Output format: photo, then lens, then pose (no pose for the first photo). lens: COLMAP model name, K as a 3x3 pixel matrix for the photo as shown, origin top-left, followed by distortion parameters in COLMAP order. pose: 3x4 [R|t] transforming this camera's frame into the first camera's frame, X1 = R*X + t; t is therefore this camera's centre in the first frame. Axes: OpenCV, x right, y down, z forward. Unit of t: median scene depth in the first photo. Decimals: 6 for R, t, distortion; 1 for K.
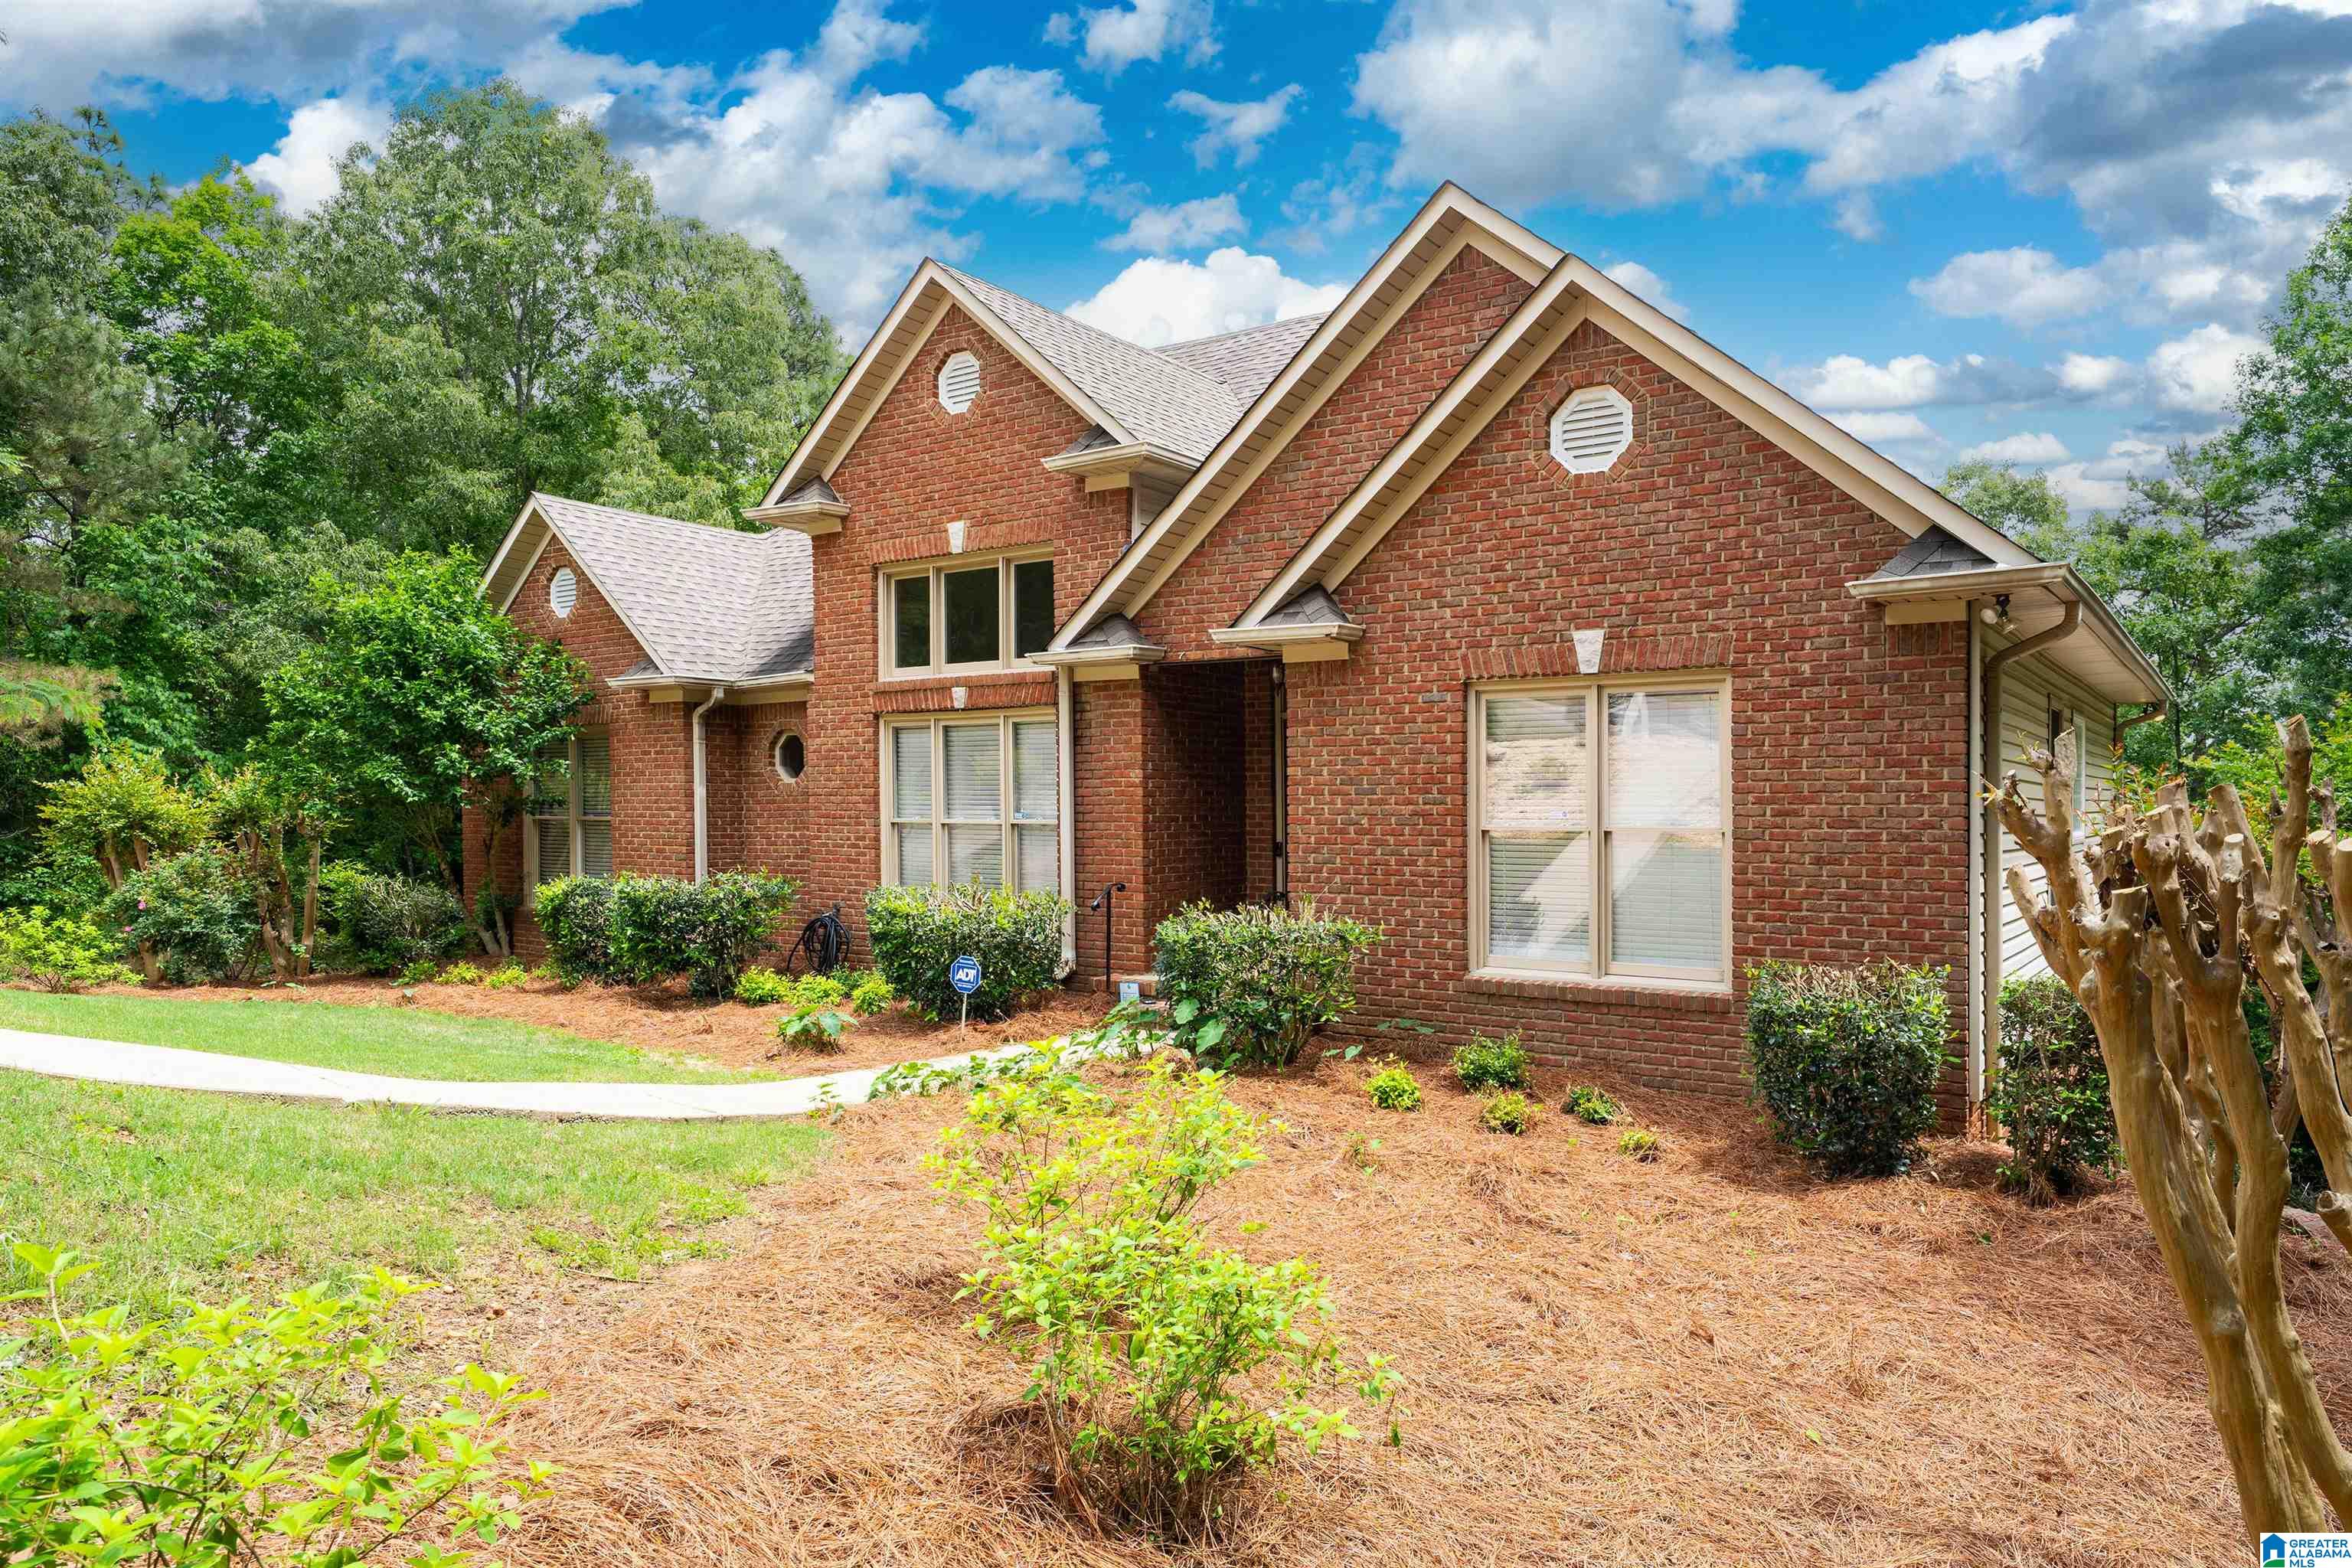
lens RADIAL K [[1510.9, 0, 1222.6], [0, 1510.9, 815.1], [0, 0, 1]] dist [0.000146, -0.000184]
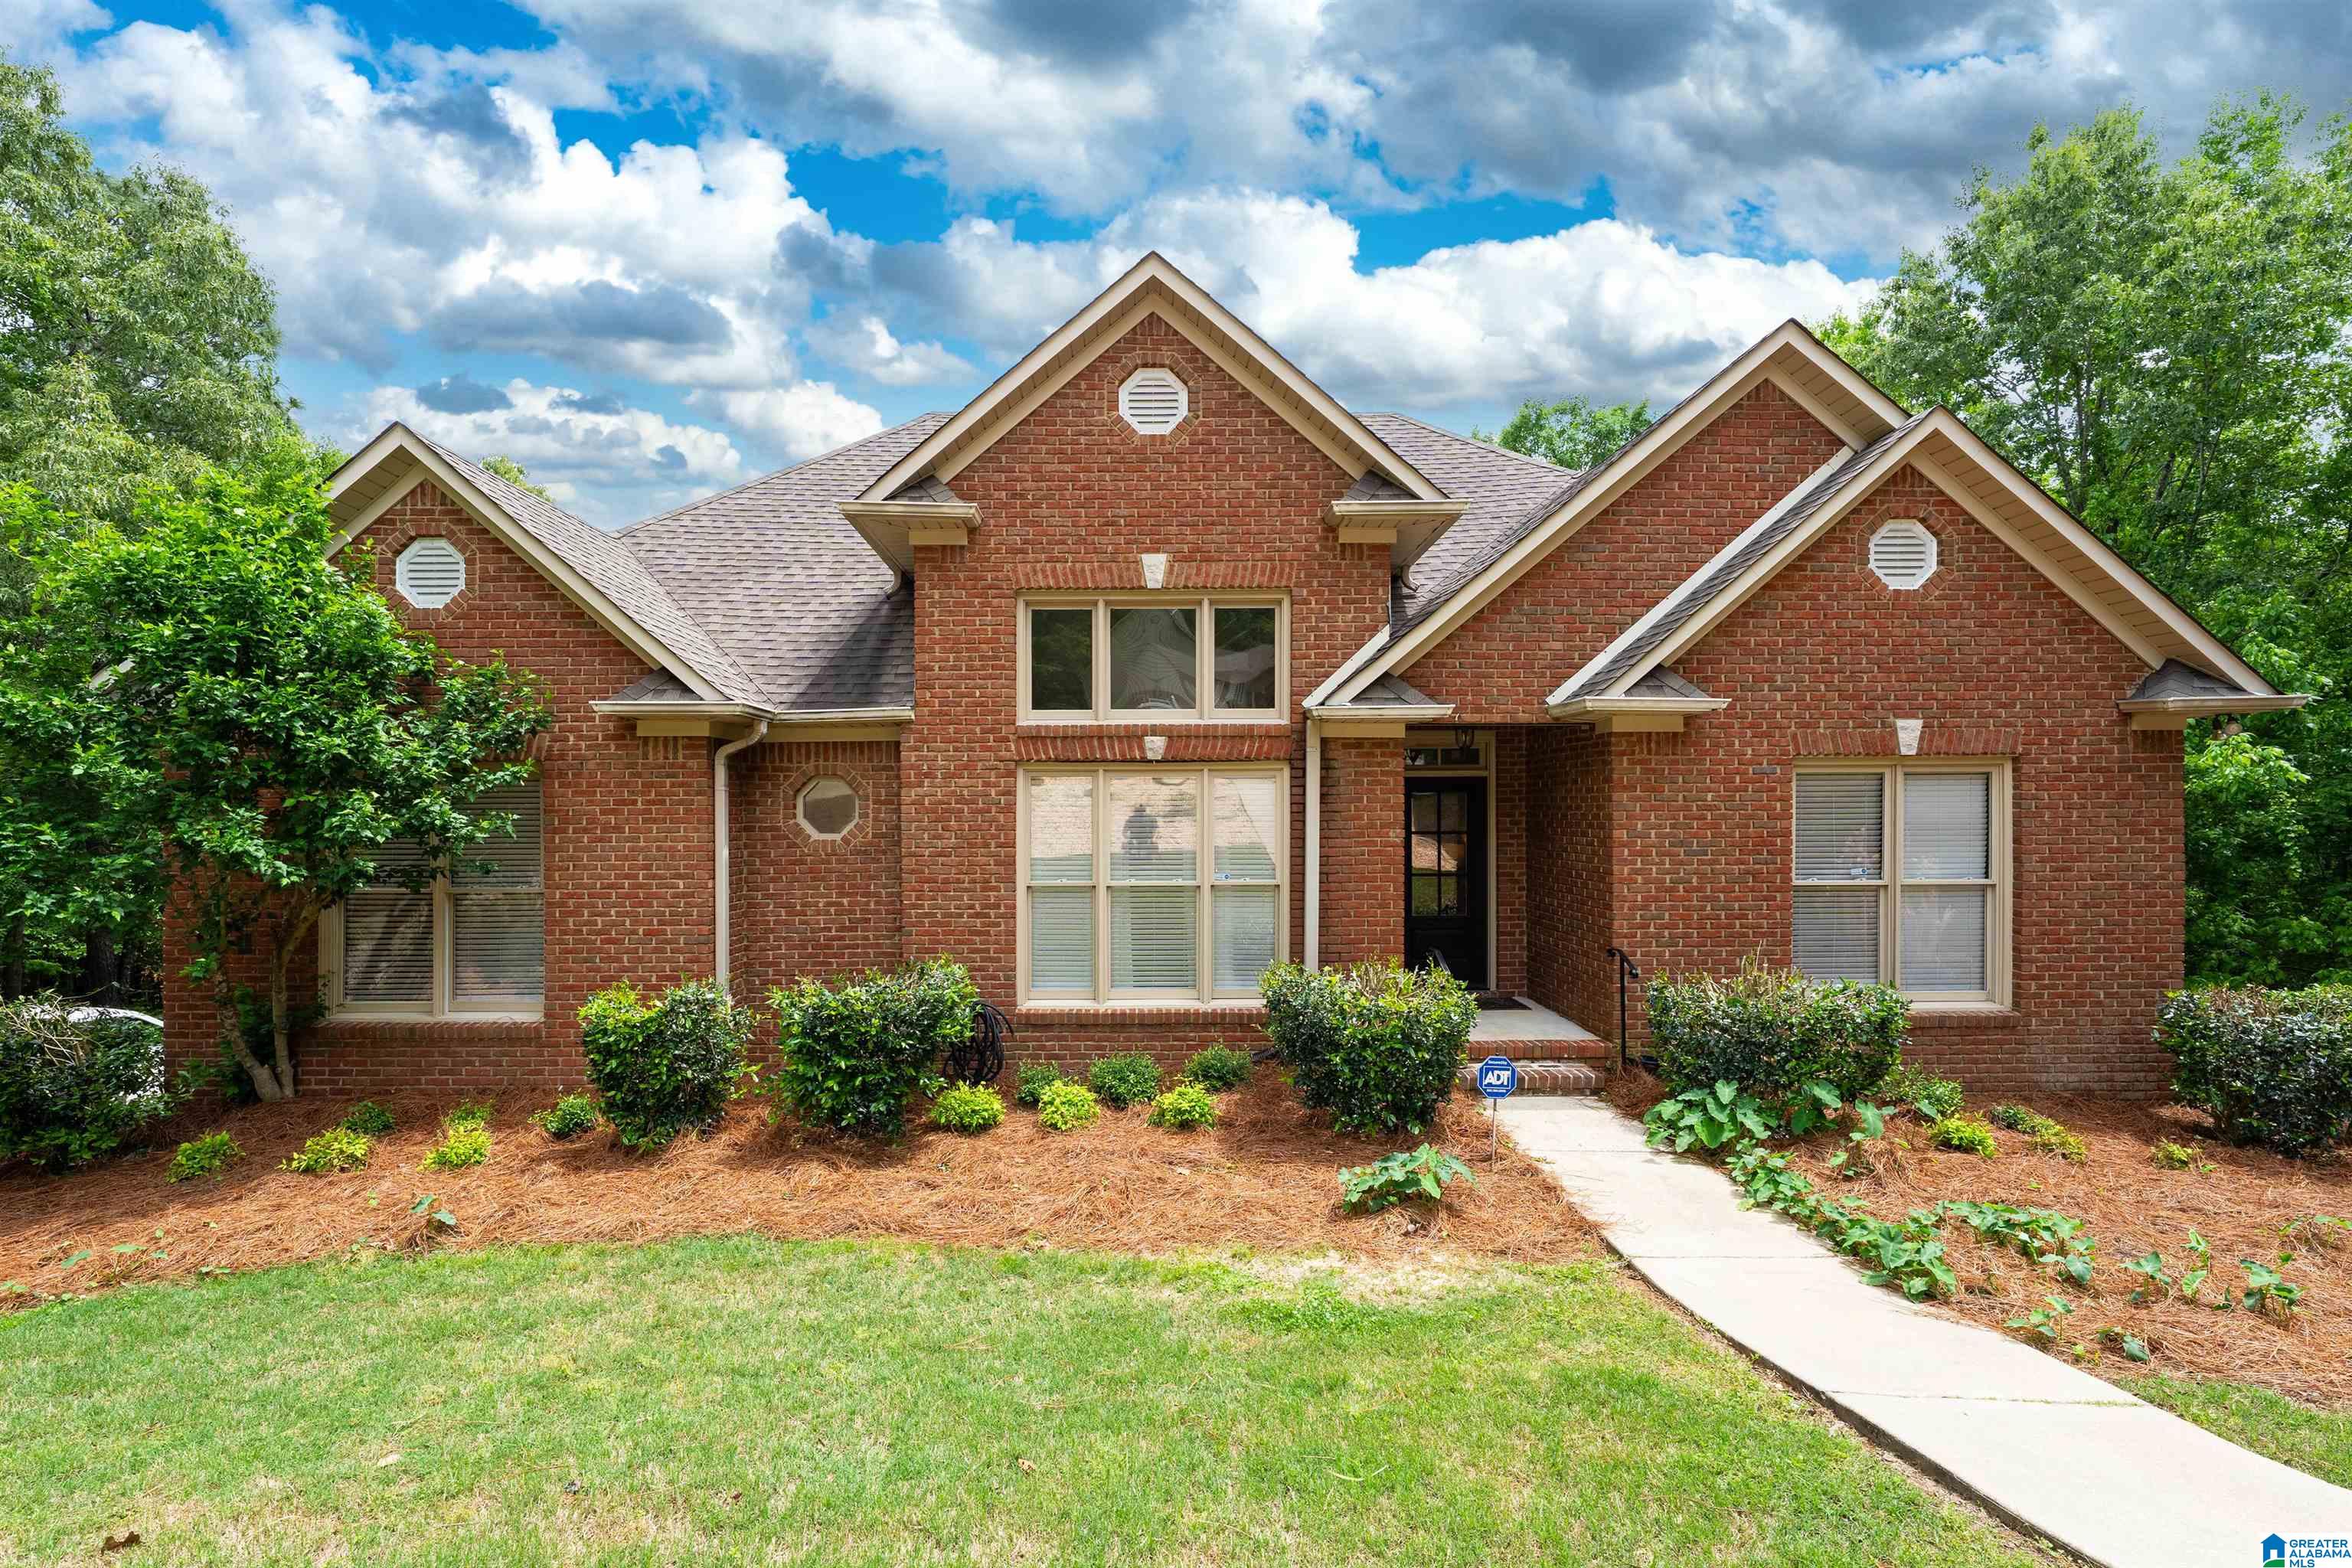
lens RADIAL K [[1025.7, 0, 1167.0], [0, 1025.7, 808.2], [0, 0, 1]] dist [-0.001783, -0.000432]
pose [[0.815044, -0.000866, 0.579399, -0.530580], [0.008778, 0.999903, -0.010853, -0.035268], [-0.579333, 0.013932, 0.814972, 0.502242]]
